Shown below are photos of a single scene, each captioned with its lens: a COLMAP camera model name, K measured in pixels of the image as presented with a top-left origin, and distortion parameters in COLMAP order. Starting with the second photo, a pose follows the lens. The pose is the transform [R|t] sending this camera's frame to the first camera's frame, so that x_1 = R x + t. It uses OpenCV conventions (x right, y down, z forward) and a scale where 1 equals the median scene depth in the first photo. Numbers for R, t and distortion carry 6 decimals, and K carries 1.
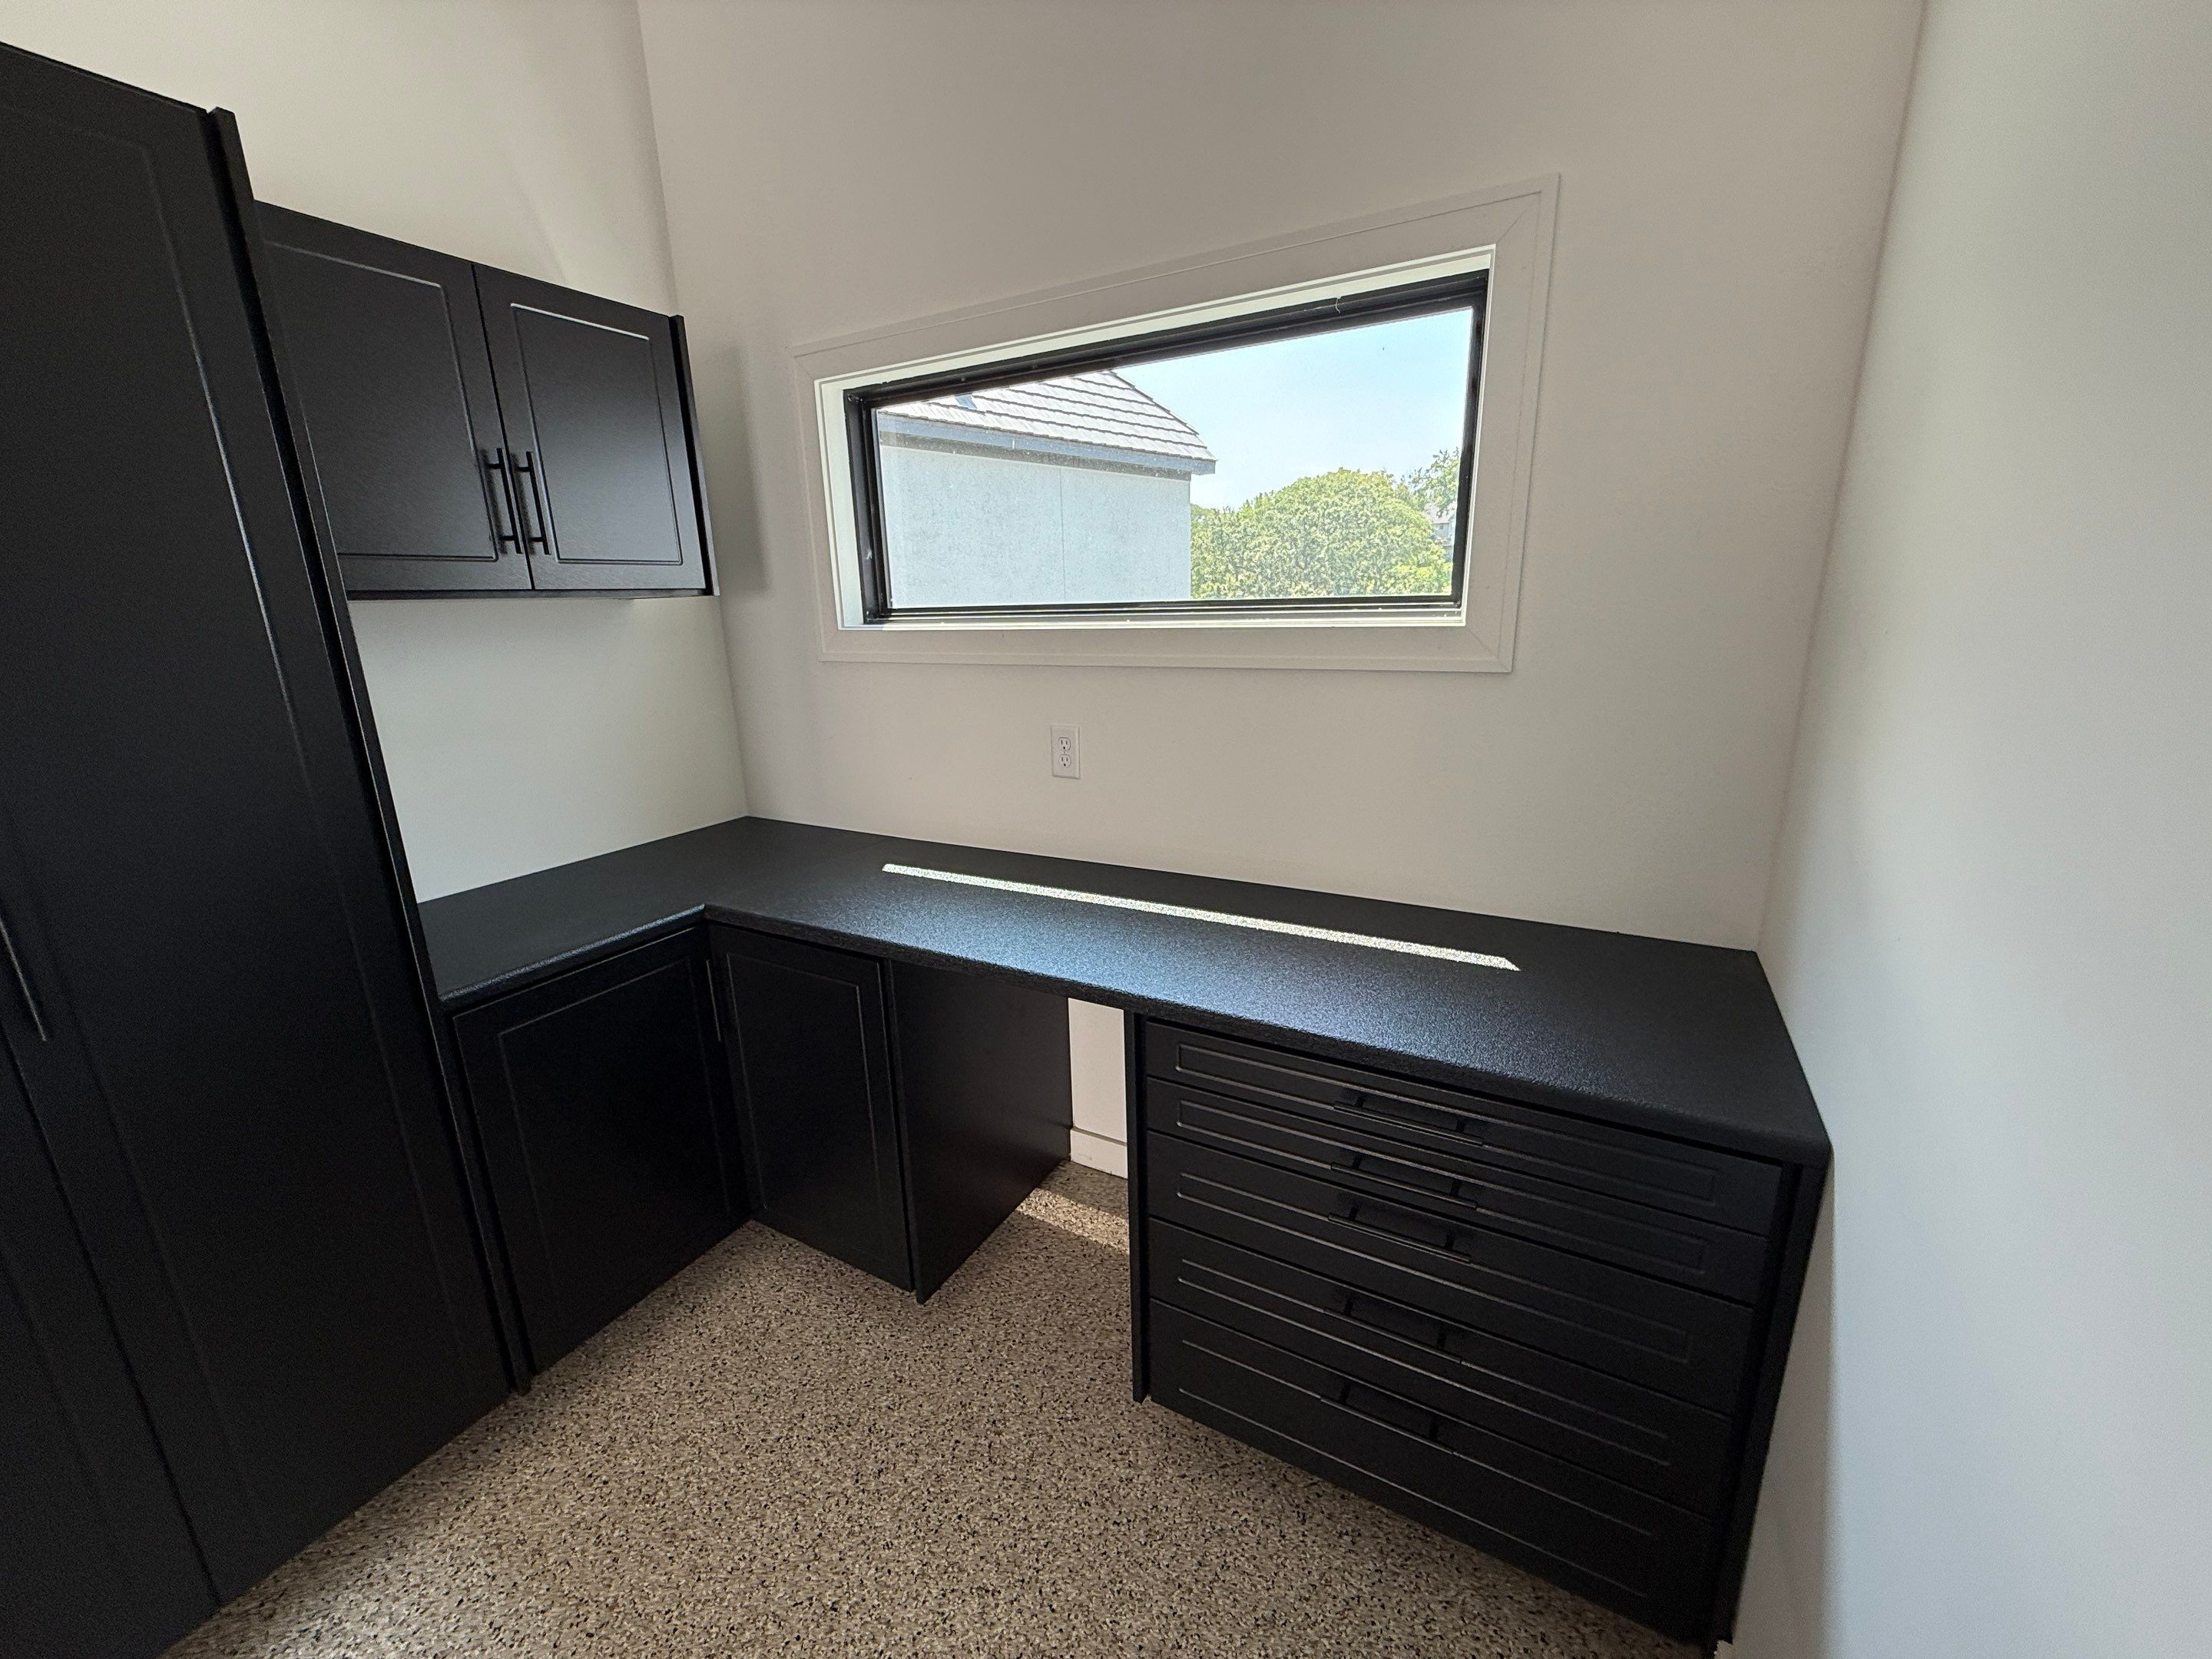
lens RADIAL K [[899.8, 0, 1110.4], [0, 899.8, 845.2], [0, 0, 1]] dist [0.002691, 0.000261]
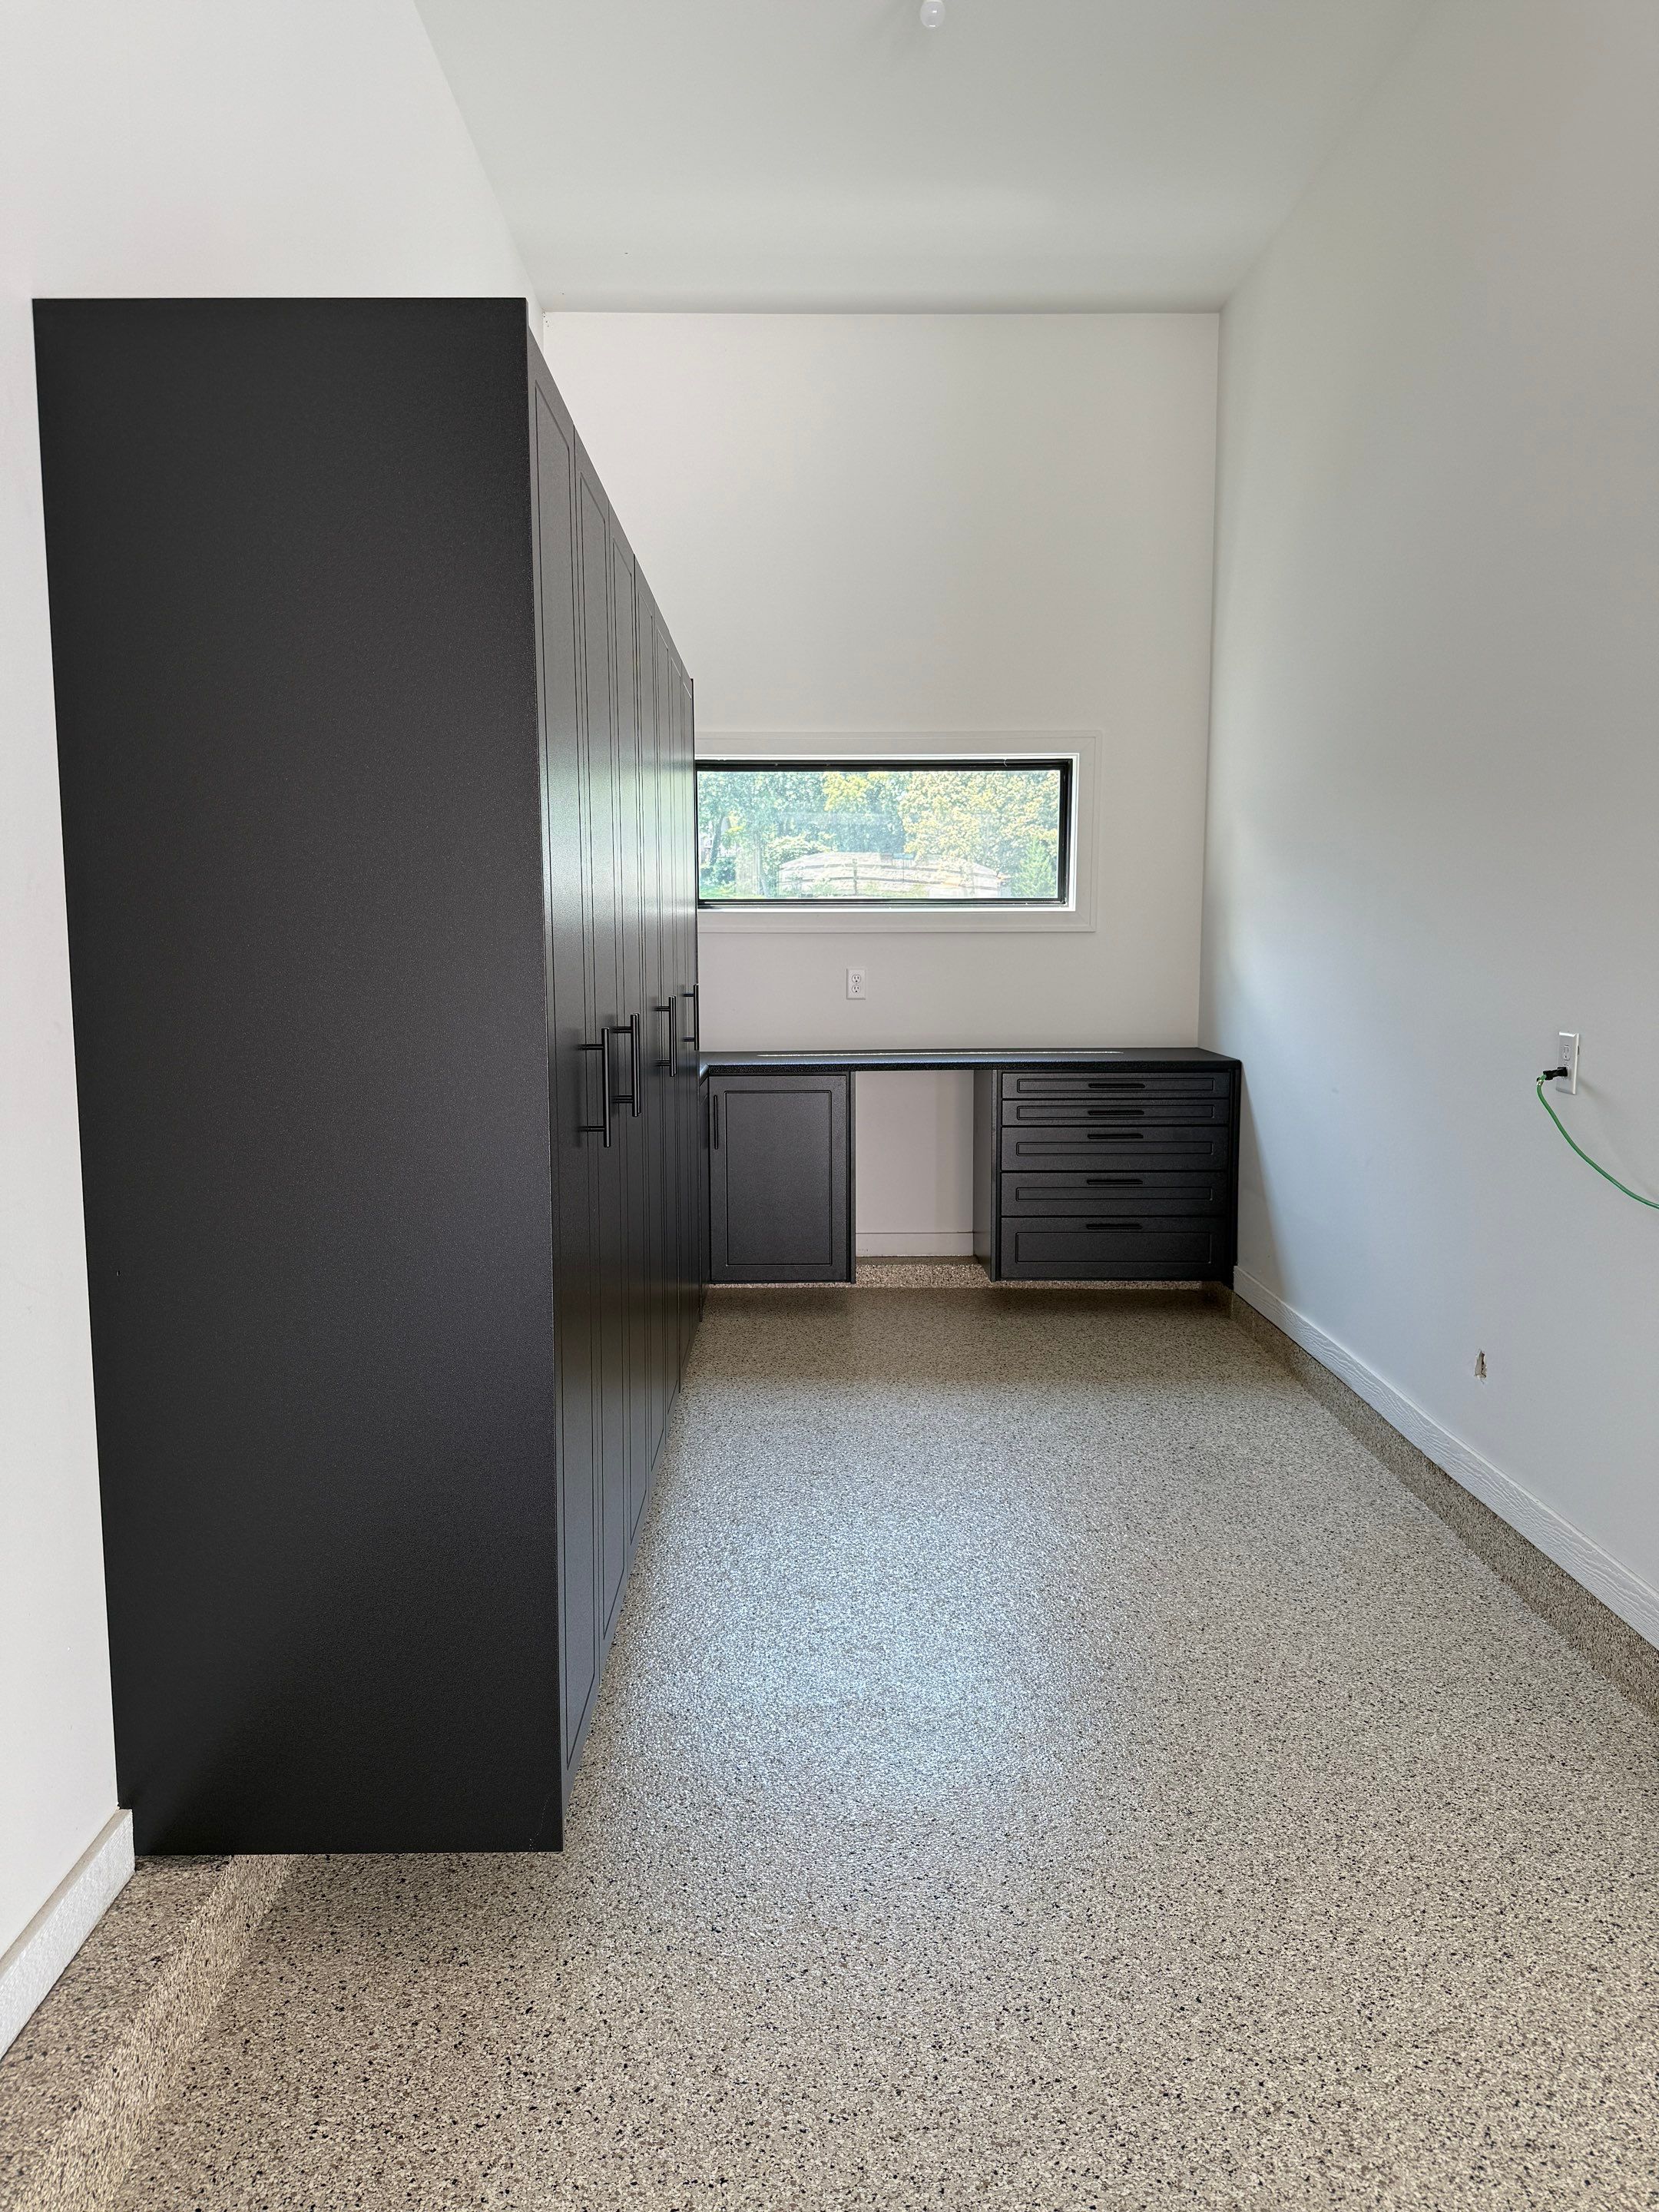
lens RADIAL K [[1564.5, 0, 827.0], [0, 1564.5, 1102.0], [0, 0, 1]] dist [0.004194, -0.000358]
pose [[0.873377, -0.033952, 0.485860, -1.613410], [0.113578, 0.984262, -0.135385, 0.532946], [-0.473617, 0.173425, 0.863487, -1.543124]]
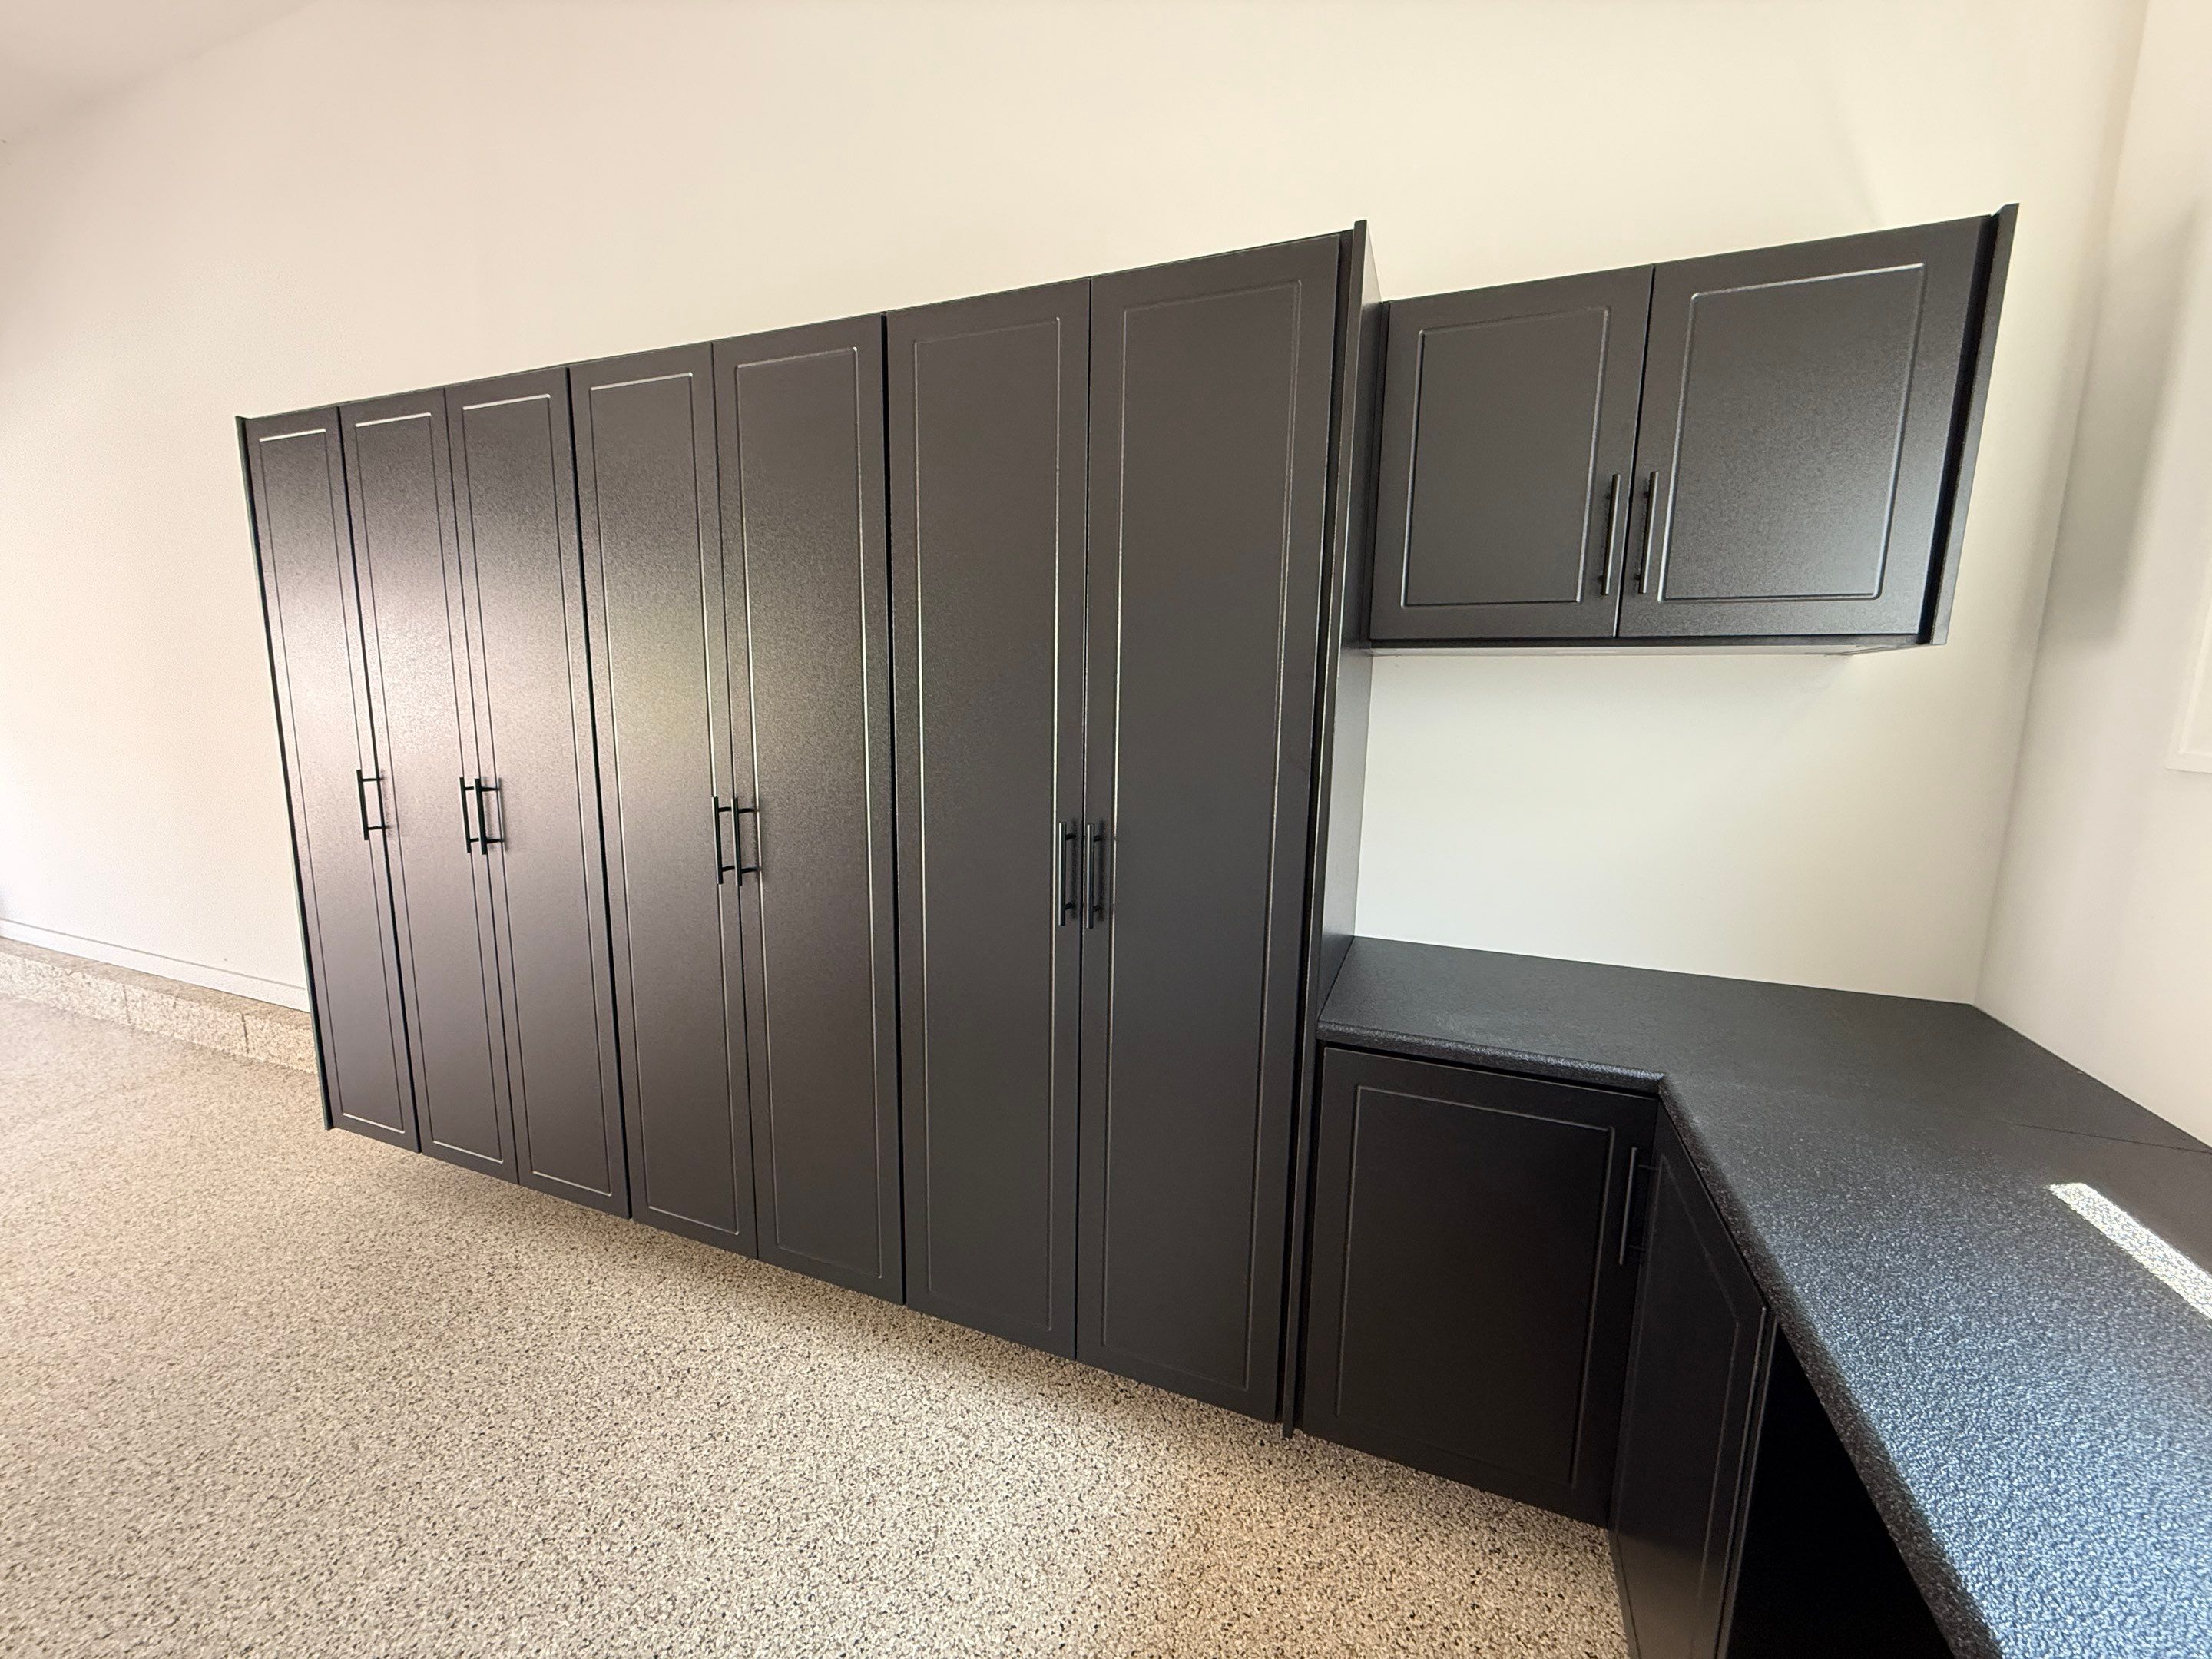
lens RADIAL K [[899.8, 0, 1108.7], [0, 899.8, 829.3], [0, 0, 1]] dist [0.002691, 0.000261]
pose [[0.105160, 0.177701, -0.978450, 0.149359], [-0.276778, 0.950259, 0.142834, -0.091546], [0.955162, 0.255793, 0.149113, 0.420847]]
